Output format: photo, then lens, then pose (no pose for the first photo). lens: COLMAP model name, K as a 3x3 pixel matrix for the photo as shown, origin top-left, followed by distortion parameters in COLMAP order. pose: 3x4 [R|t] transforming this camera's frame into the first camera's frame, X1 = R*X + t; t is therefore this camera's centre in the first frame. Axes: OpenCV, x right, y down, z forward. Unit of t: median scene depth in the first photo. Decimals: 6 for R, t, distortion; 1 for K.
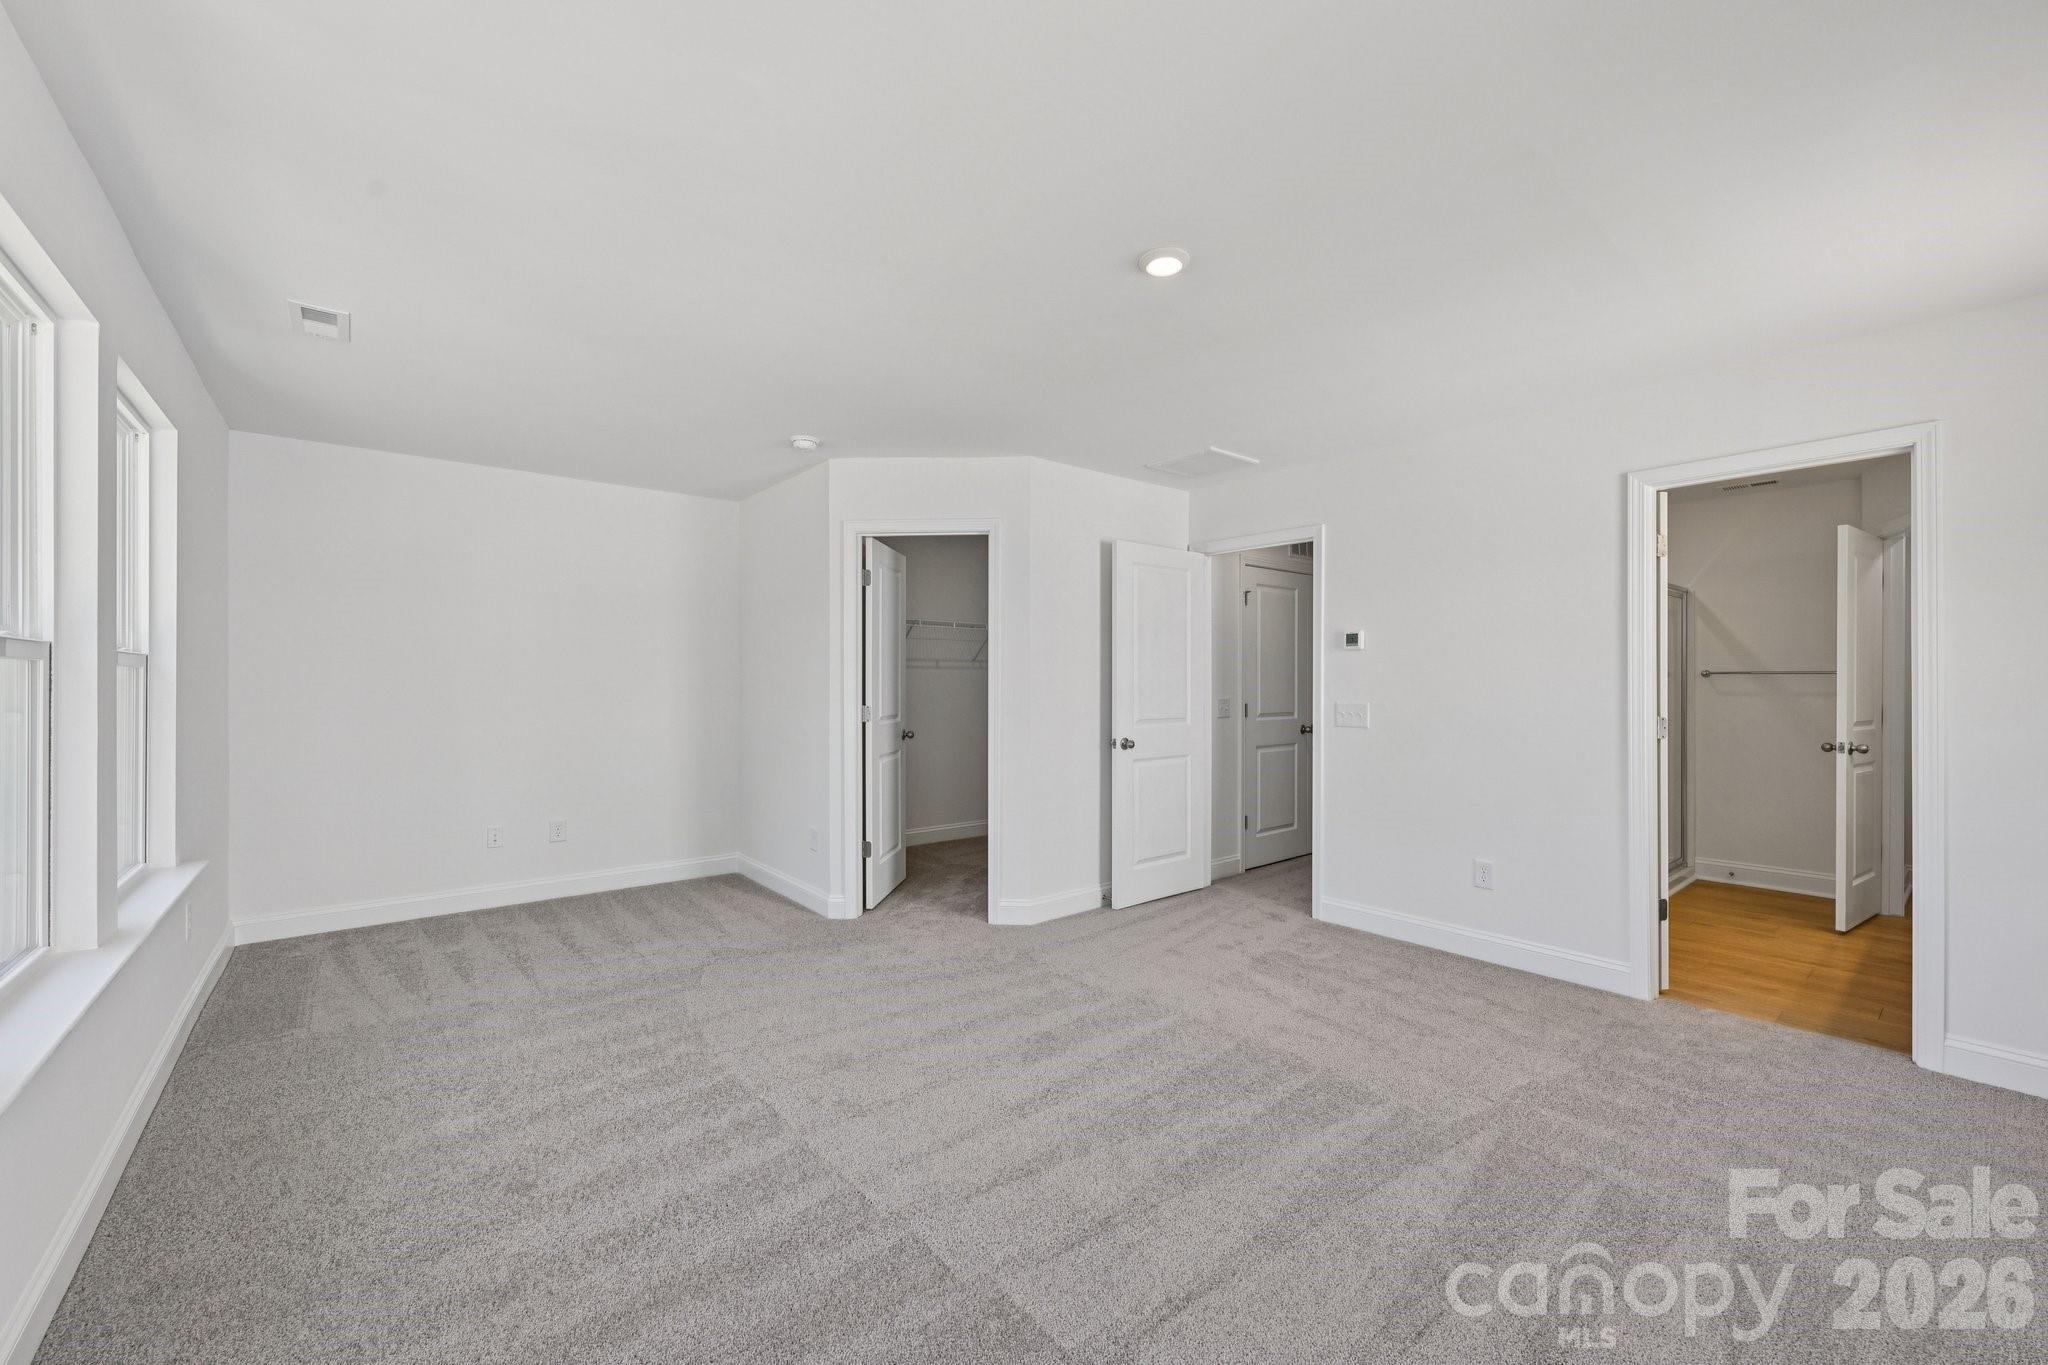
lens RADIAL K [[809.7, 0, 1010.4], [0, 809.7, 682.0], [0, 0, 1]] dist [-0.002011, 0.000597]
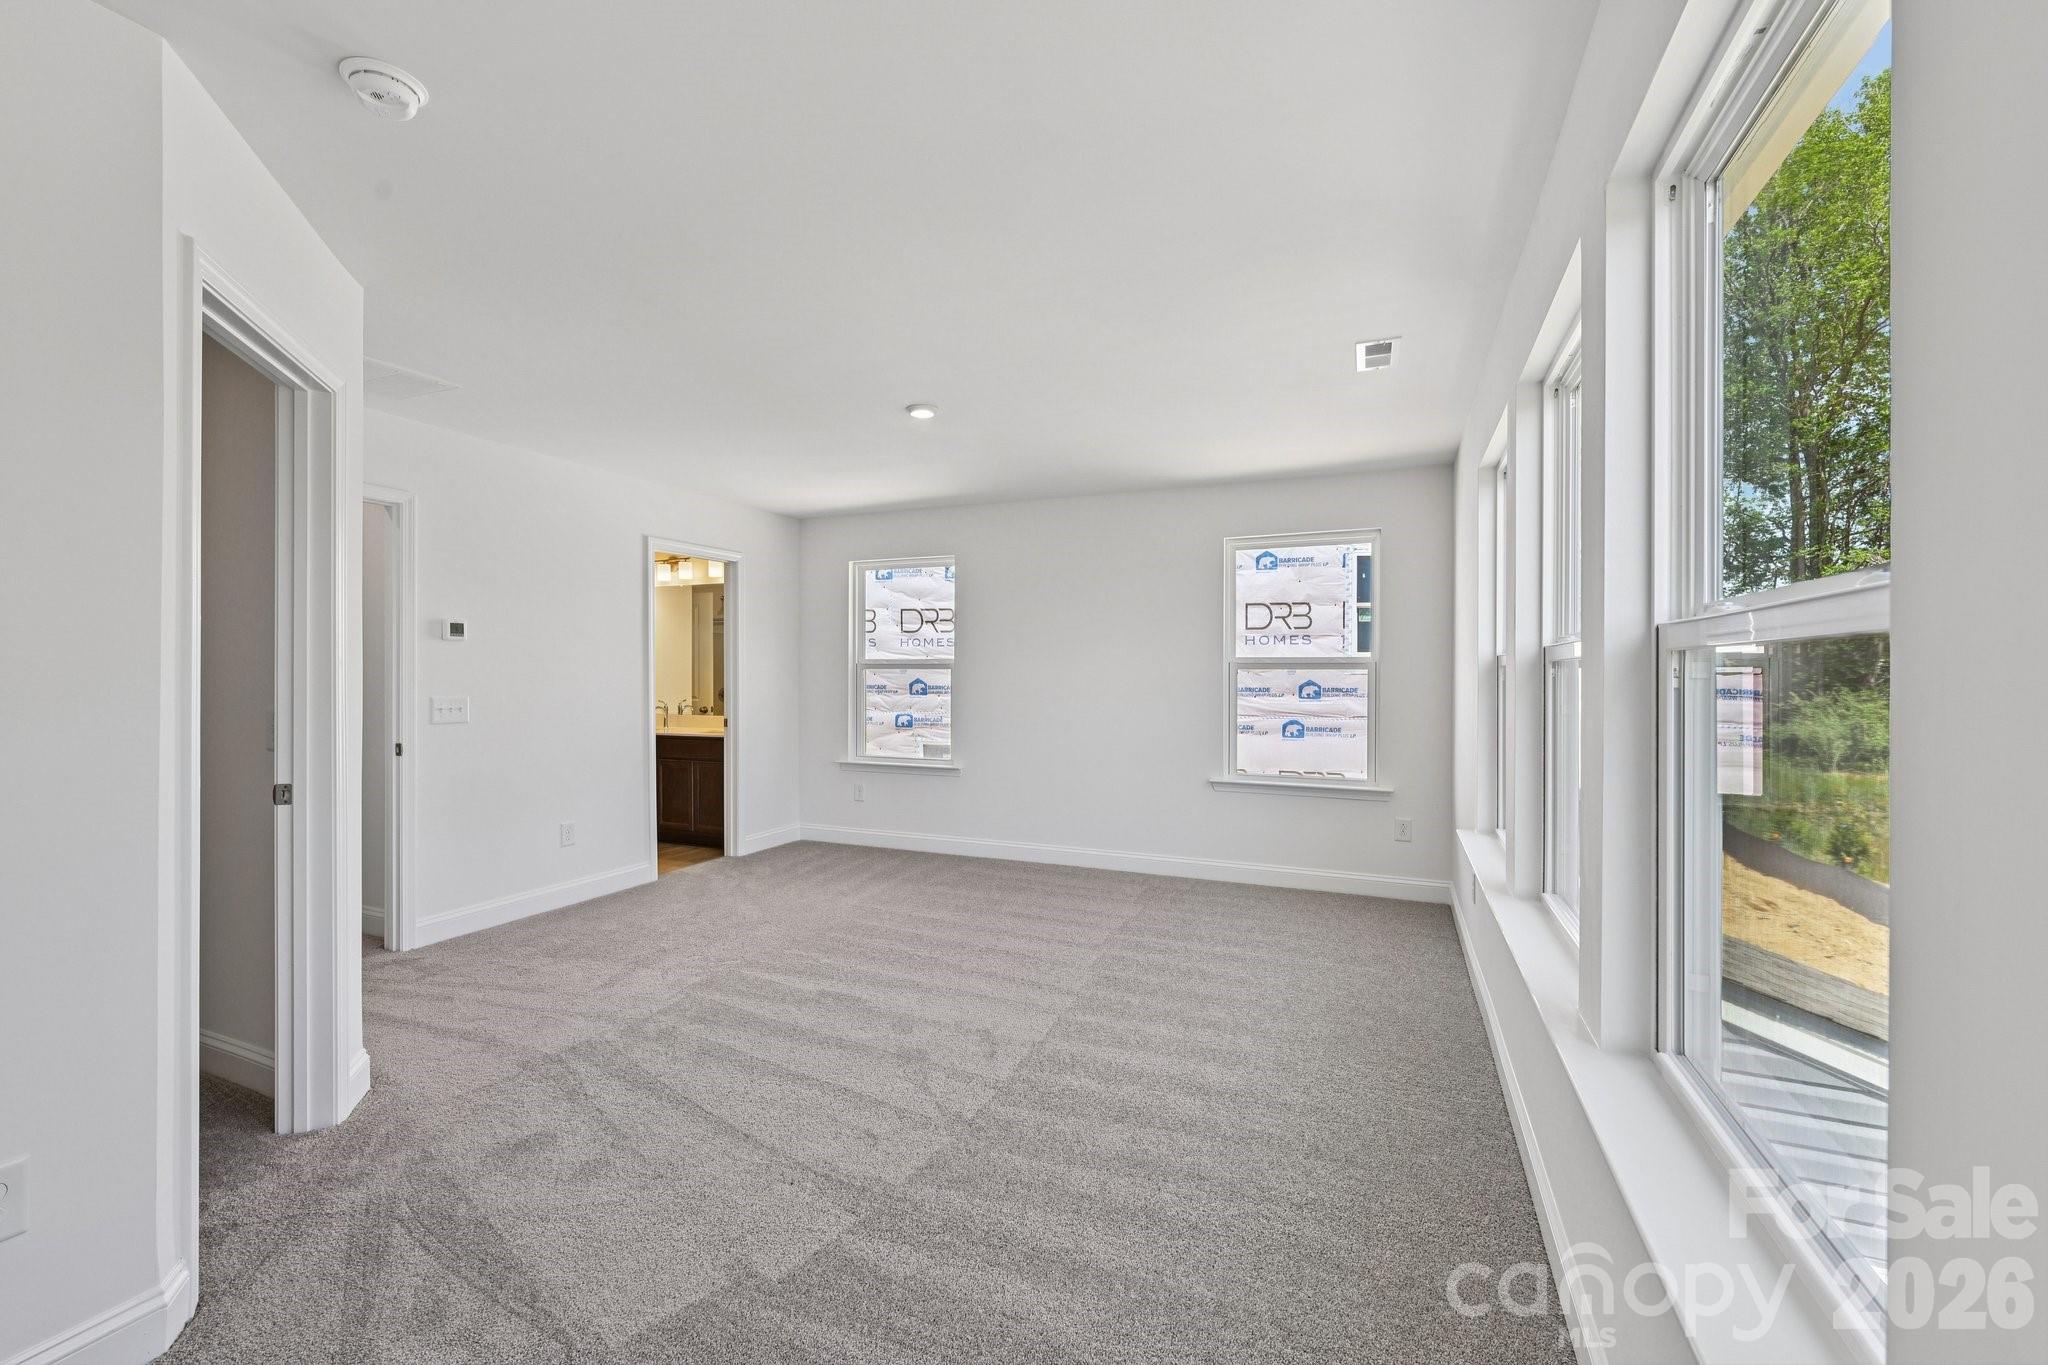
lens RADIAL K [[850.8, 0, 1015.0], [0, 850.8, 675.7], [0, 0, 1]] dist [-0.000504, -0.000797]
pose [[-0.475120, -0.007066, 0.879892, -0.756091], [-0.003795, 0.999975, 0.005982, -0.007268], [-0.879913, -0.000497, -0.475135, 0.898995]]
